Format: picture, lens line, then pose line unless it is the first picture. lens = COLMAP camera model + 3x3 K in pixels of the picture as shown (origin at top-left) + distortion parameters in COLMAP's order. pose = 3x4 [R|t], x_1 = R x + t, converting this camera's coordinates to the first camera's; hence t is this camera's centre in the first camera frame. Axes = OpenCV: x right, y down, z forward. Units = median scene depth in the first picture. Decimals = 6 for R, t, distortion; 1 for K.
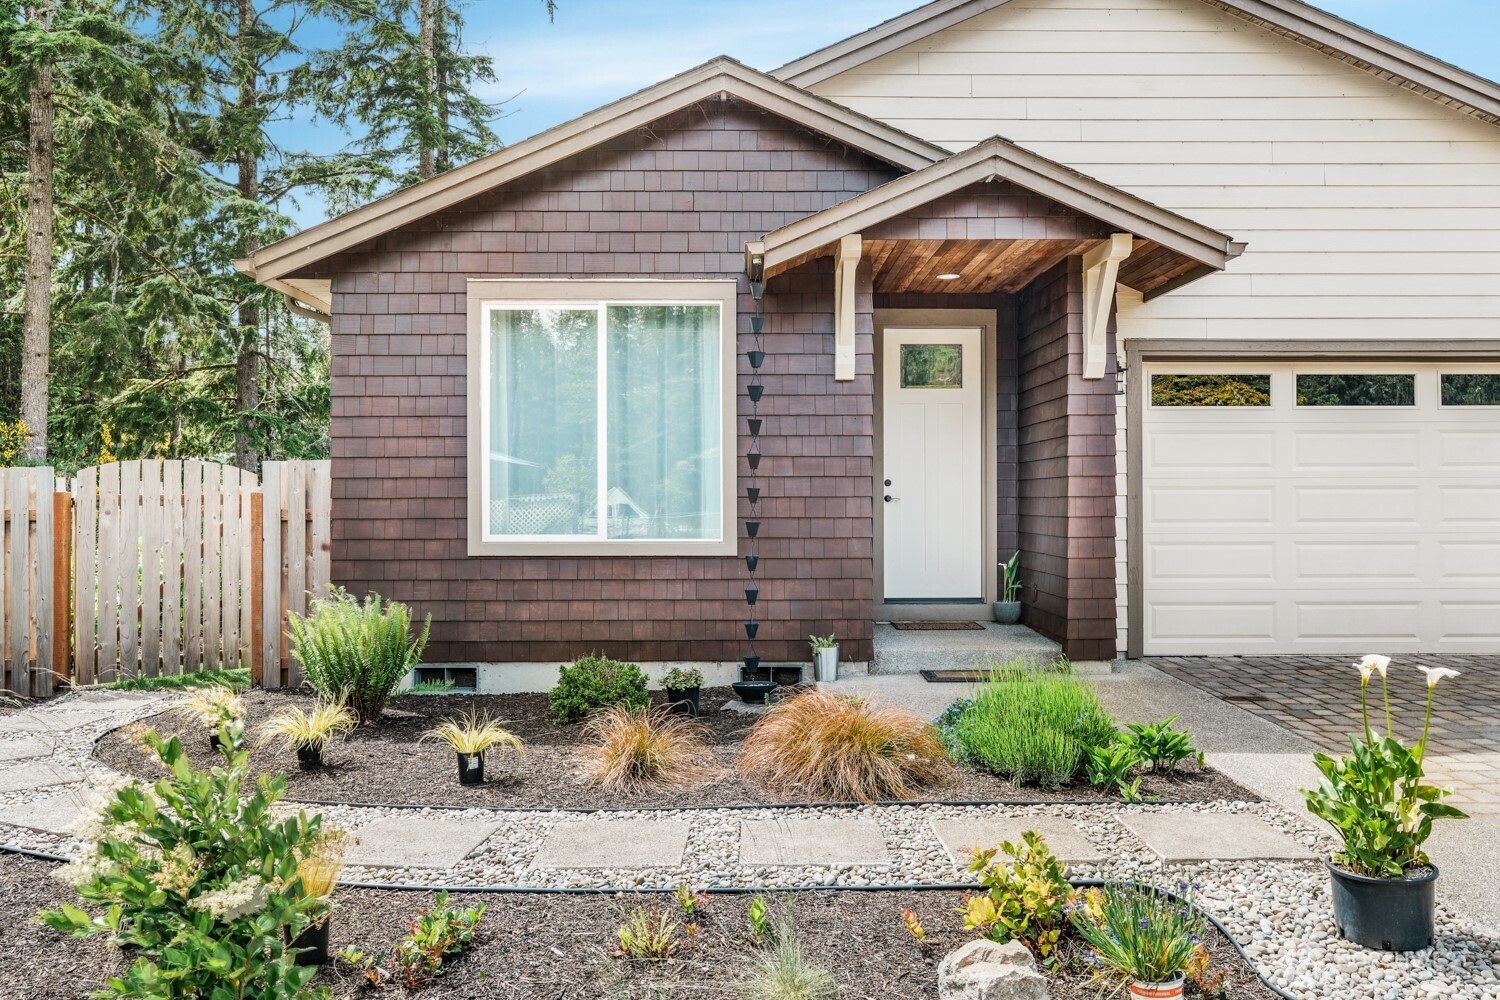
lens RADIAL K [[1129.7, 0, 753.8], [0, 1129.7, 504.0], [0, 0, 1]] dist [0.006465, -0.000409]
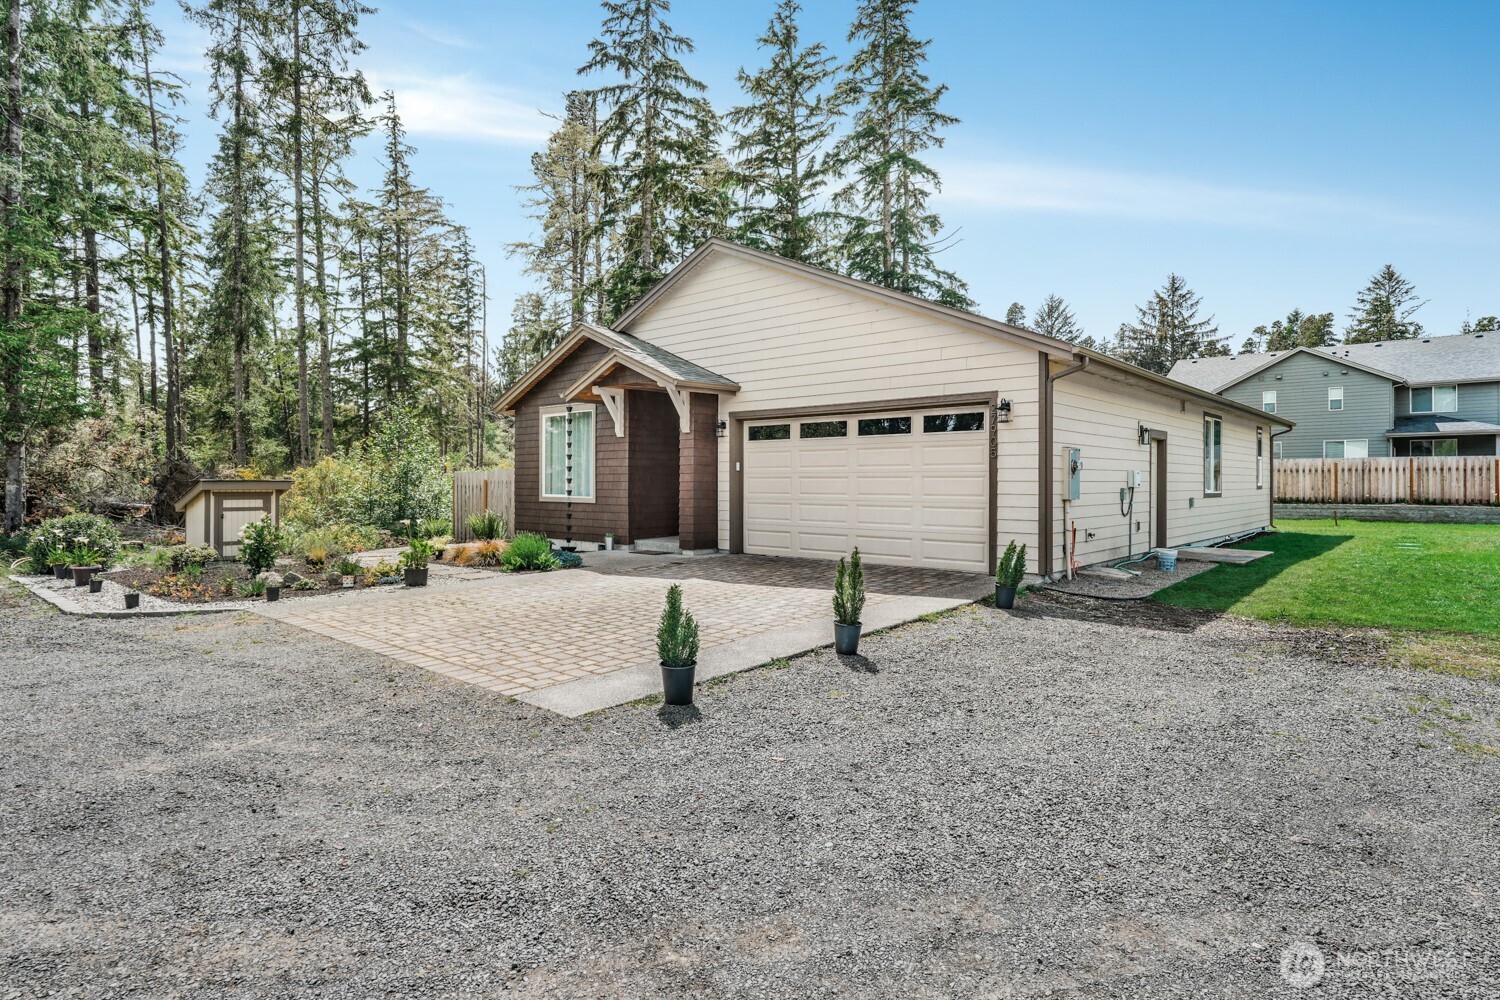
lens RADIAL K [[794.1, 0, 742.3], [0, 794.1, 487.4], [0, 0, 1]] dist [-0.000741, -0.000169]
pose [[0.732241, 0.008021, -0.680998, 1.543147], [-0.007001, 0.999966, 0.004250, -0.002708], [0.681009, 0.001655, 0.732273, -0.161521]]
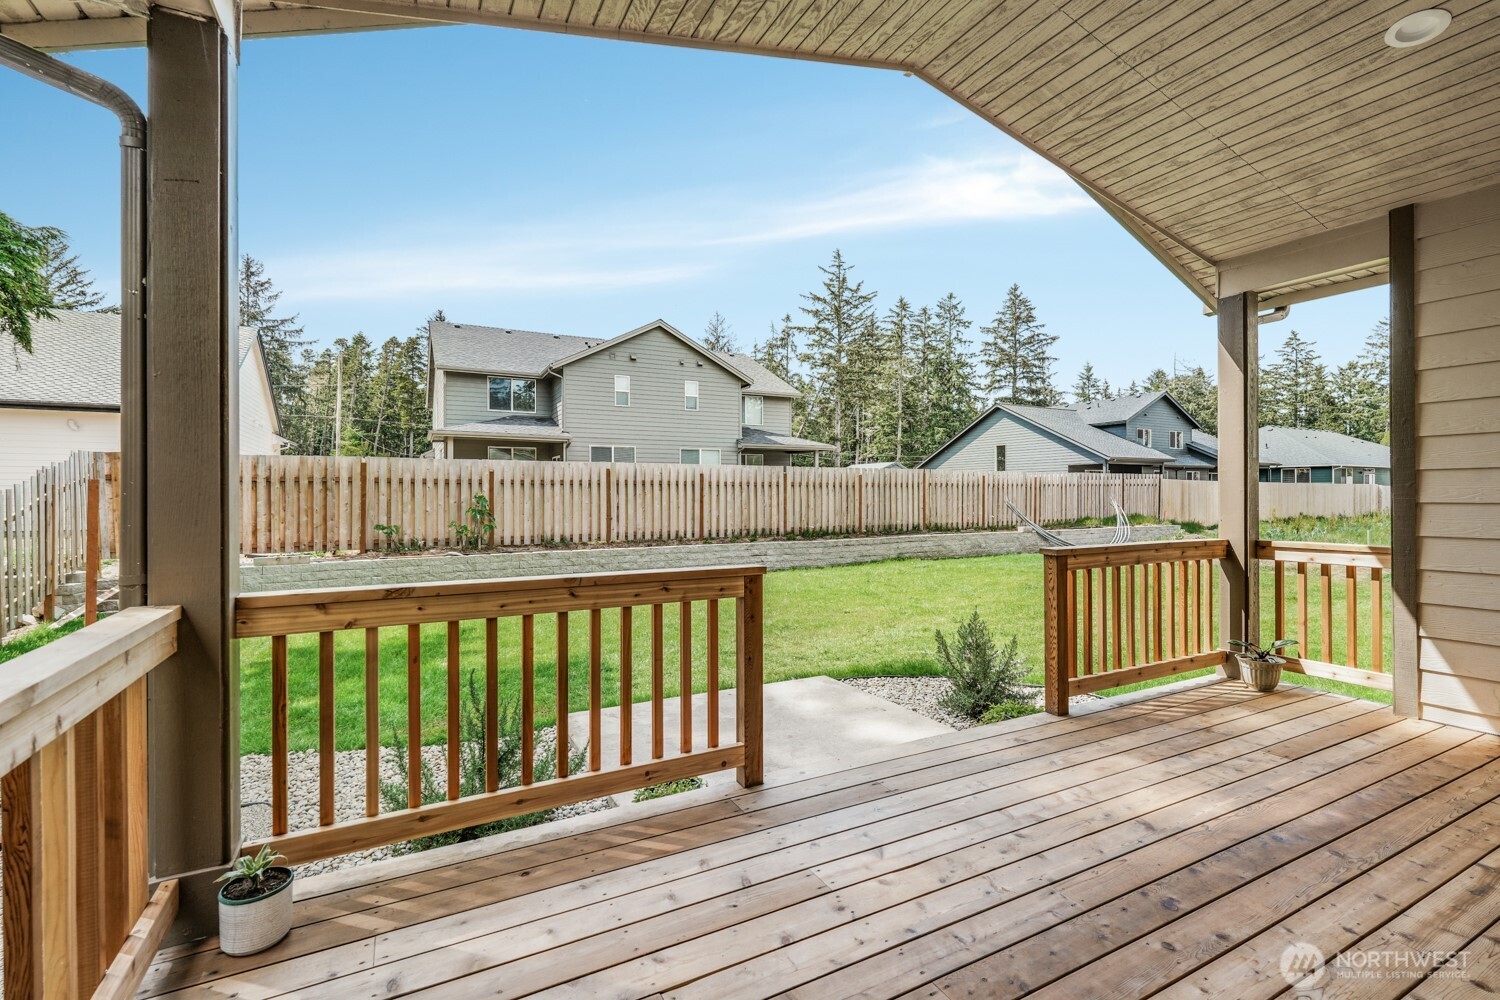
lens RADIAL K [[666.5, 0, 752.5], [0, 666.5, 495.2], [0, 0, 1]] dist [0.000094, 0.000625]
pose [[0.888230, 0.000245, 0.459400, -0.315664], [0.003053, 0.999975, -0.006437, -0.046573], [-0.459389, 0.007121, 0.888206, 2.858481]]
